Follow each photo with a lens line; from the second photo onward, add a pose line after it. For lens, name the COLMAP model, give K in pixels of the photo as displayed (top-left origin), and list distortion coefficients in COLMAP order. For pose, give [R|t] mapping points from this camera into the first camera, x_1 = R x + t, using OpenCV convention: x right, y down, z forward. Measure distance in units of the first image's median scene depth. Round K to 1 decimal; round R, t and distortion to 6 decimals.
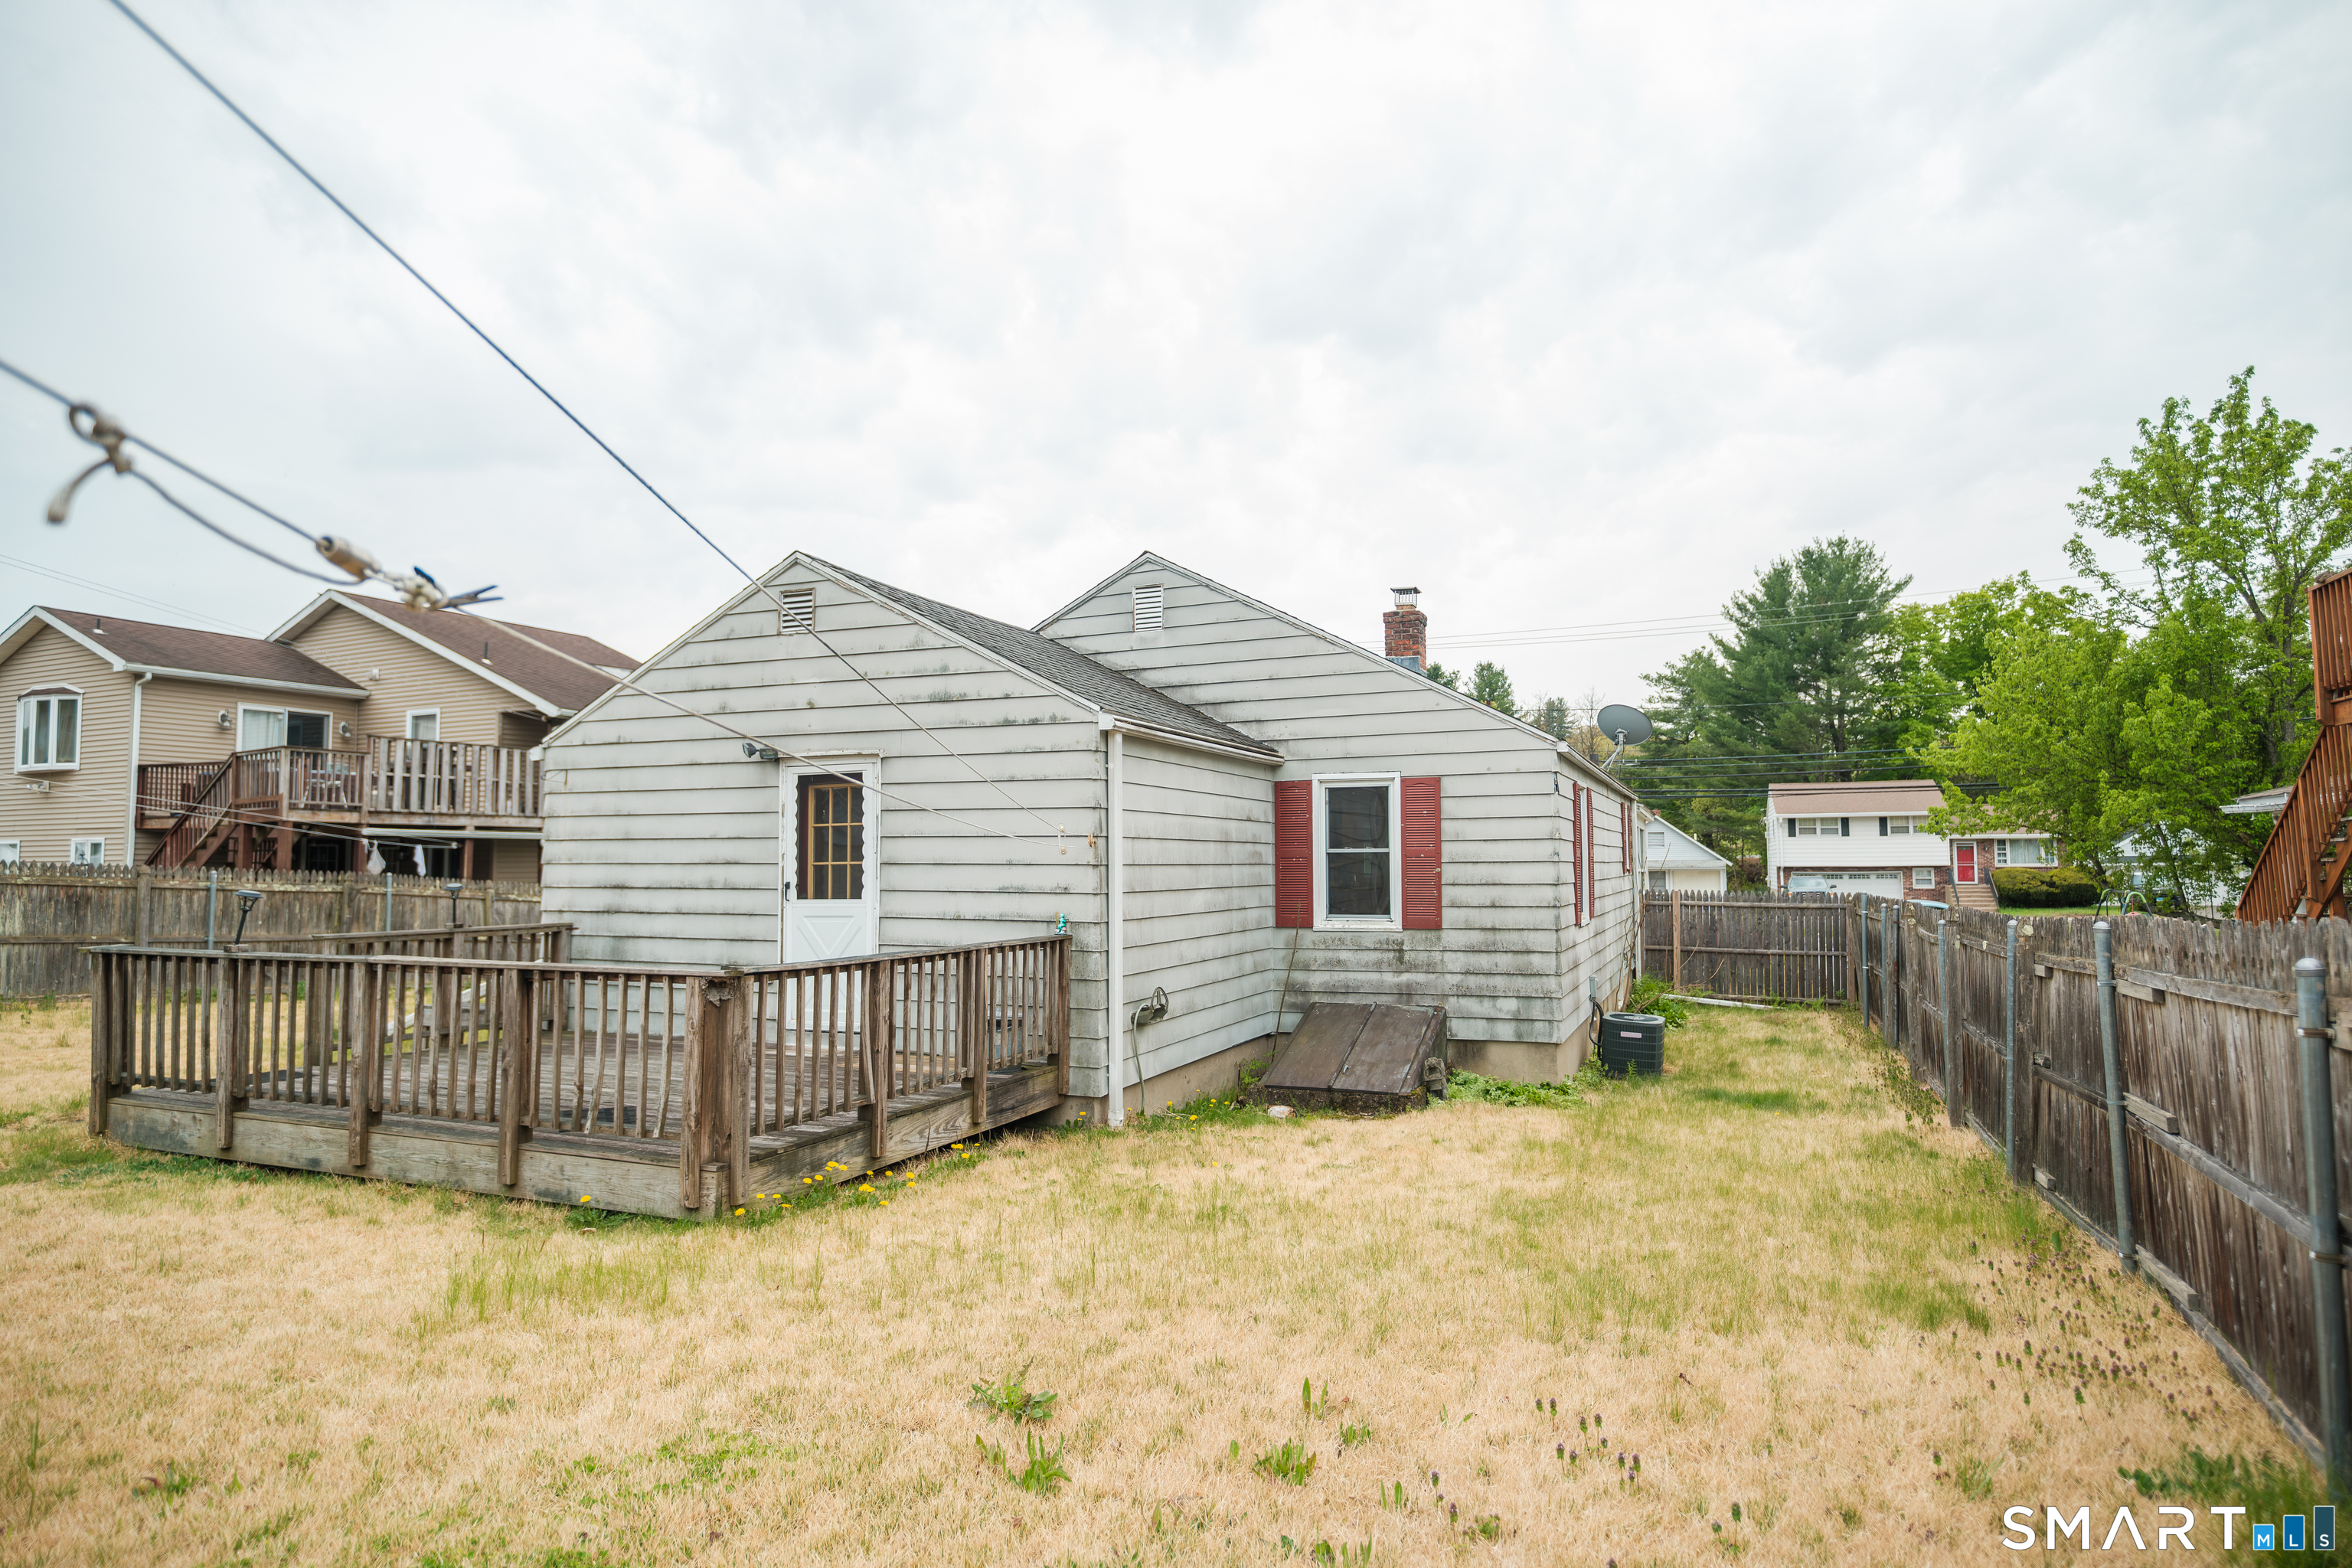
lens RADIAL K [[1332.9, 0, 1197.5], [0, 1332.9, 781.2], [0, 0, 1]] dist [-0.032146, 0.023211]
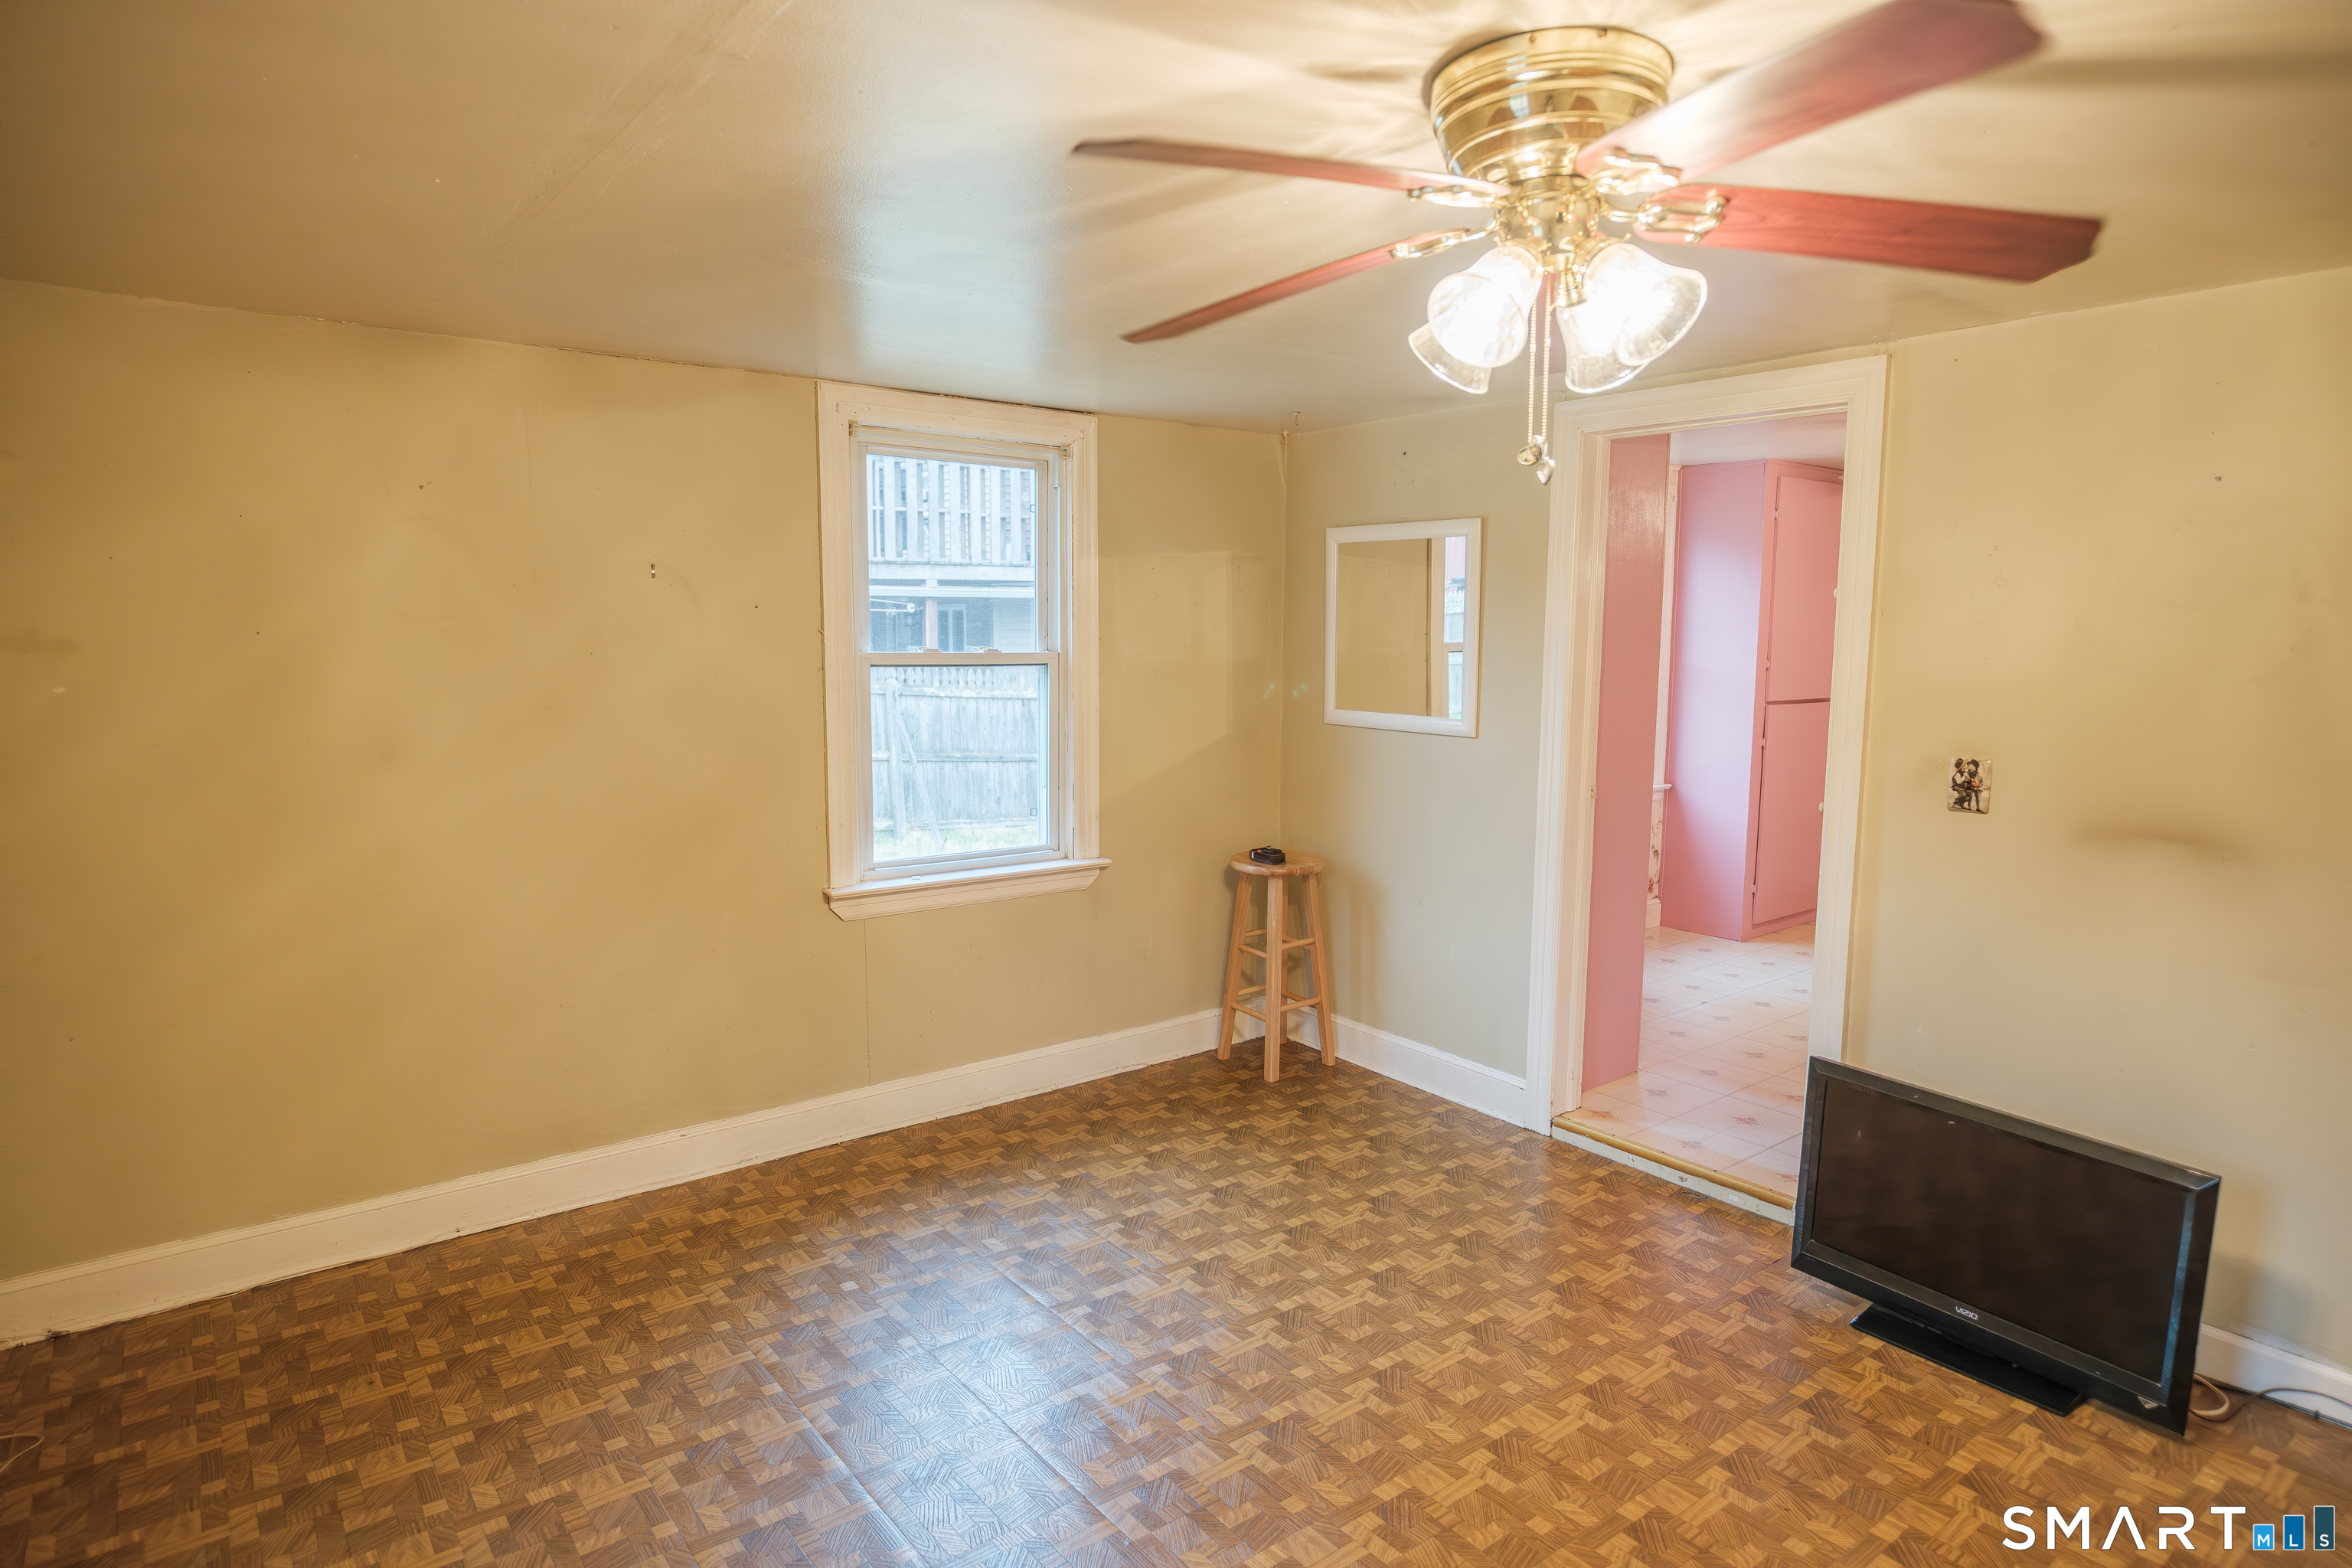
lens RADIAL K [[1332.9, 0, 1175.9], [0, 1332.9, 779.1], [0, 0, 1]] dist [-0.032146, 0.023211]
pose [[0.865855, 0.068130, -0.495635, -0.161177], [0.023059, 0.984197, 0.175571, 0.033715], [0.499764, -0.163448, 0.850600, 0.877801]]
